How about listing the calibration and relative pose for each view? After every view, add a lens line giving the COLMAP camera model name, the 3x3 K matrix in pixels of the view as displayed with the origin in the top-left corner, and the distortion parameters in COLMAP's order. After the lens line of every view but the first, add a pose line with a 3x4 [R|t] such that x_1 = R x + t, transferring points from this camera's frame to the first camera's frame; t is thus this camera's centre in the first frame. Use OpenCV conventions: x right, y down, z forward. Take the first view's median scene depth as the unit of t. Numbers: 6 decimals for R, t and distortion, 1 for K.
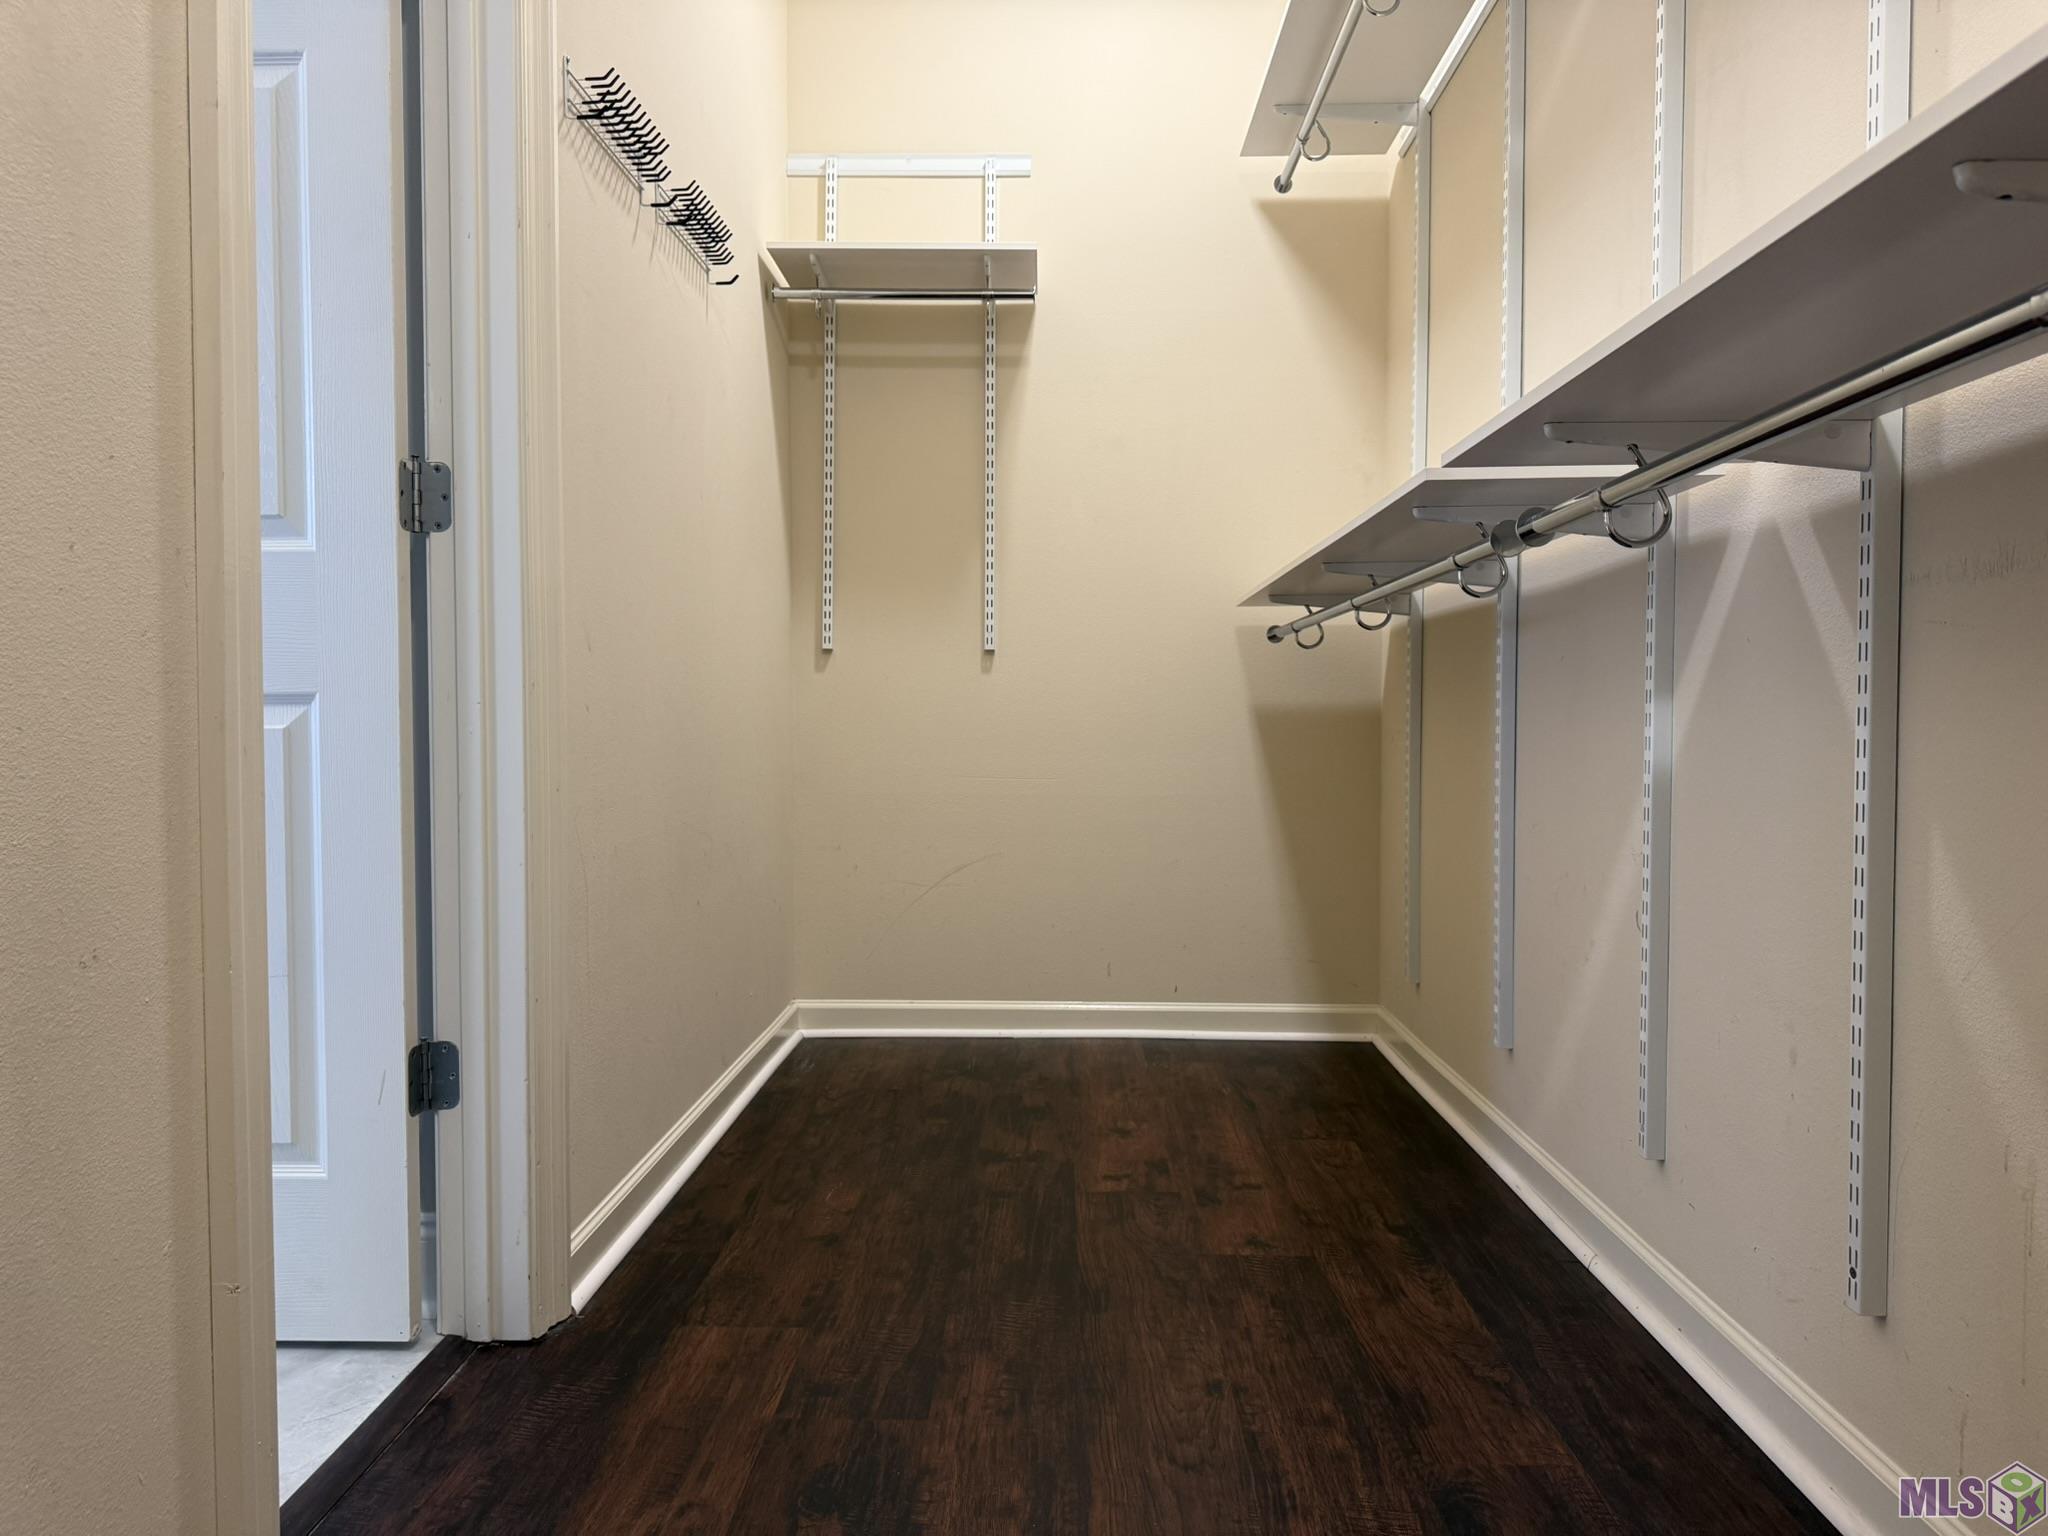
lens RADIAL K [[1442.2, 0, 1024.0], [0, 1442.2, 768.0], [0, 0, 1]] dist [0.116295, -0.214291]
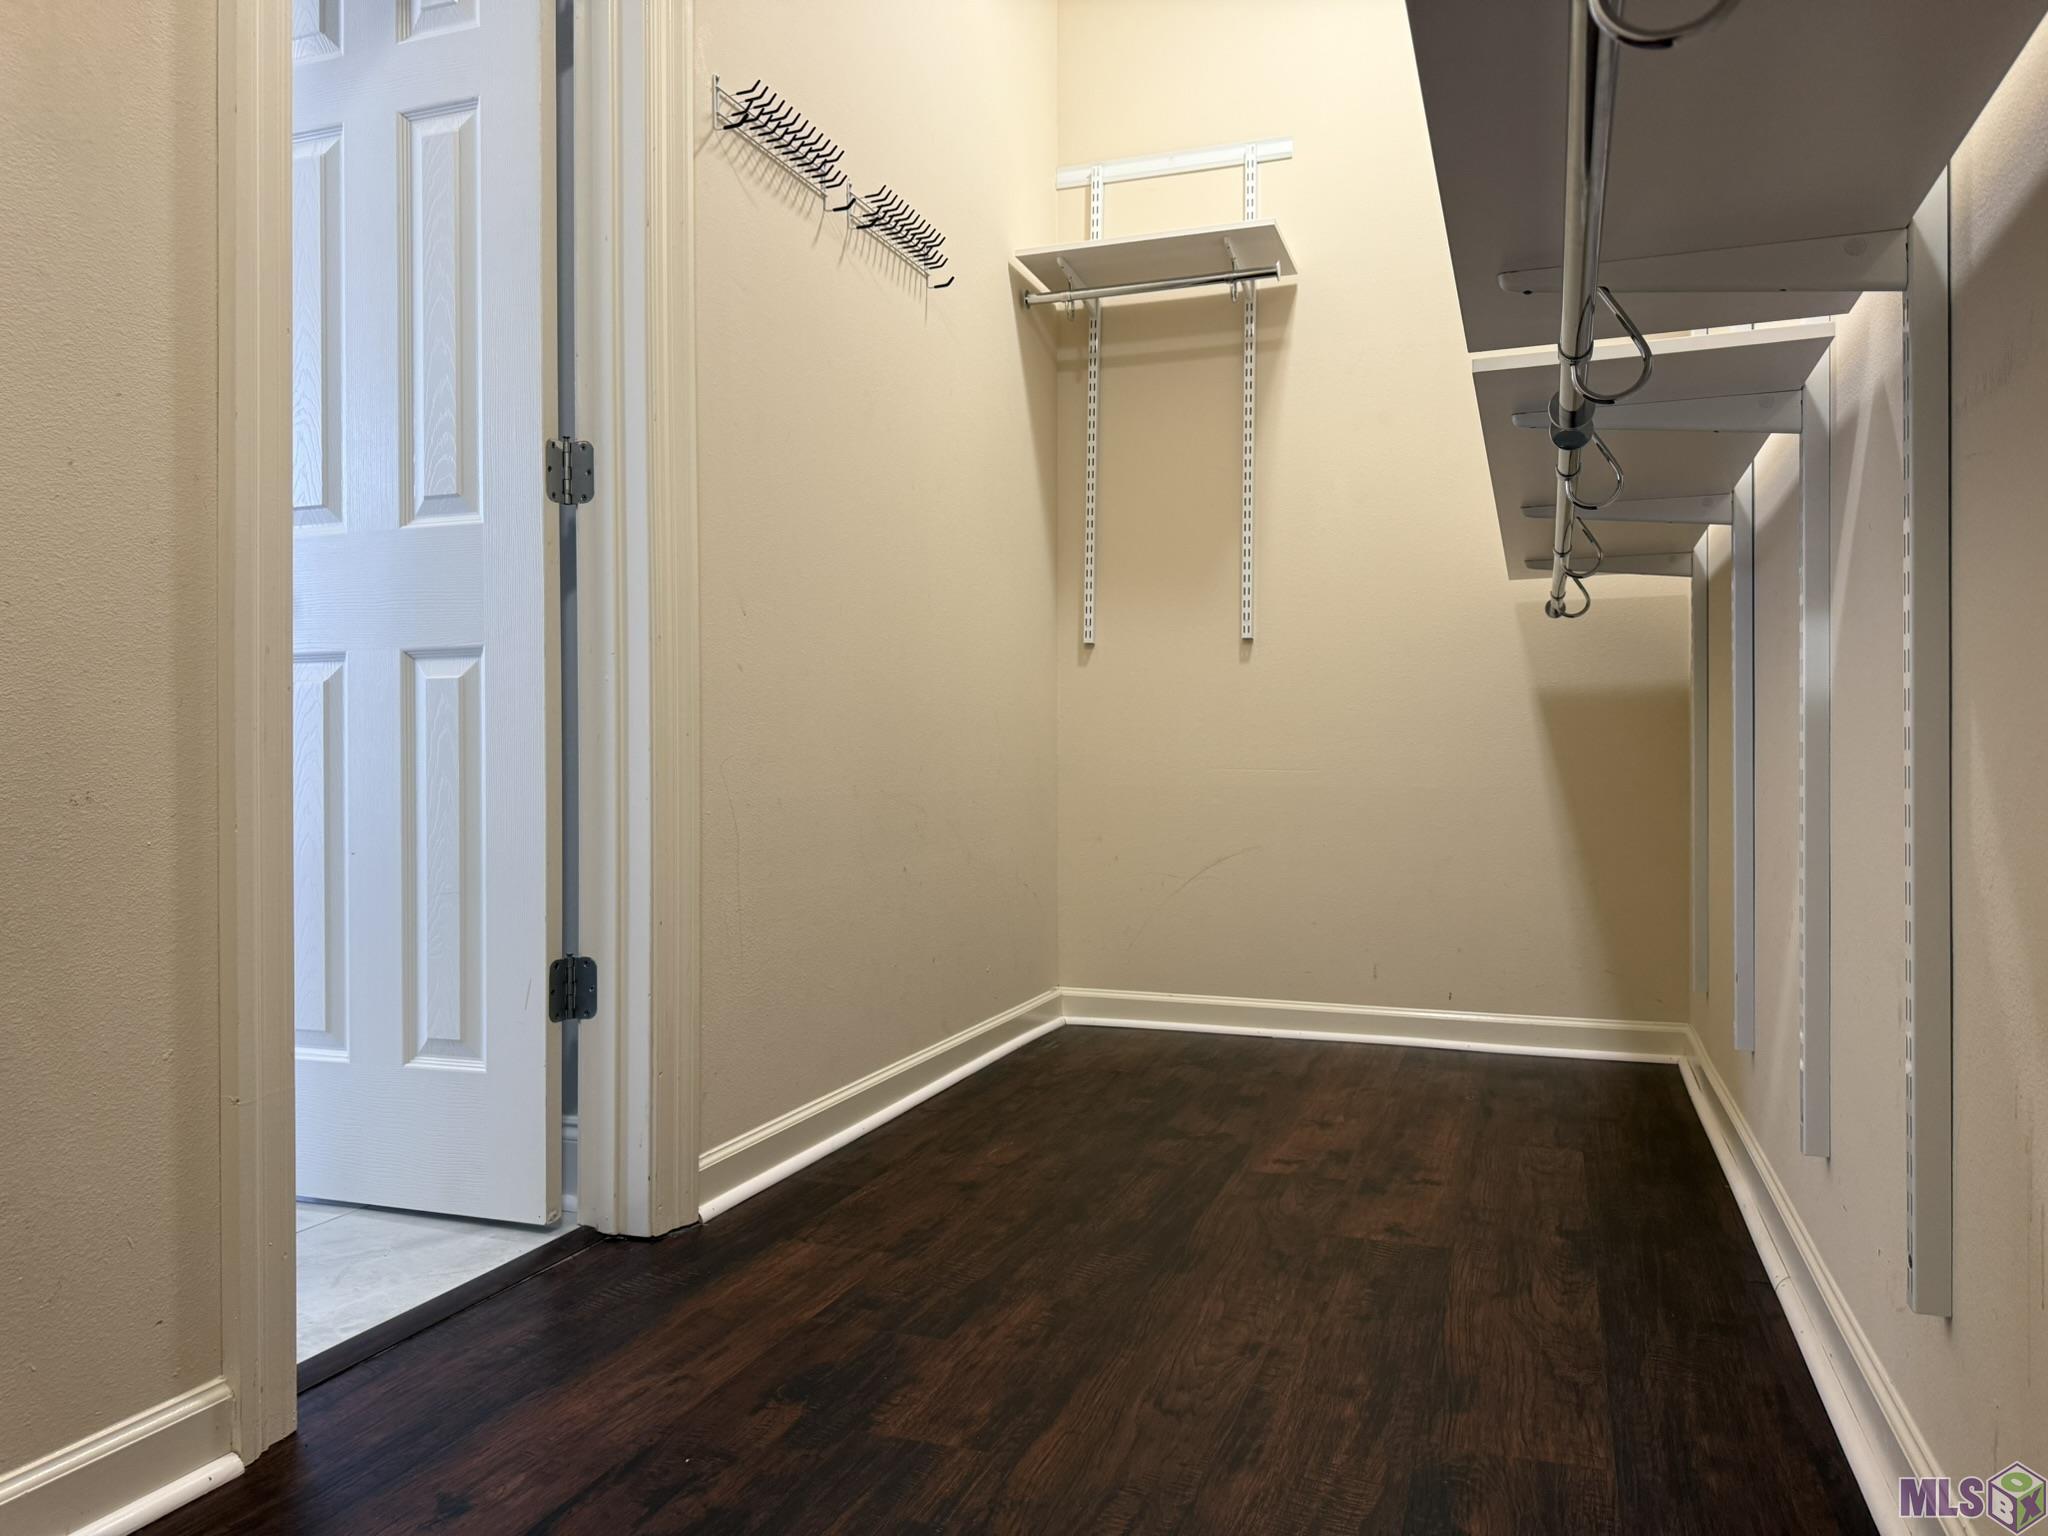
lens RADIAL K [[1438.1, 0, 1024.0], [0, 1438.1, 768.0], [0, 0, 1]] dist [0.121303, -0.198214]
pose [[0.950098, -0.004023, -0.311925, 0.228992], [-0.006433, 0.999452, -0.032483, 0.065019], [0.311885, 0.032869, 0.949551, 0.039209]]
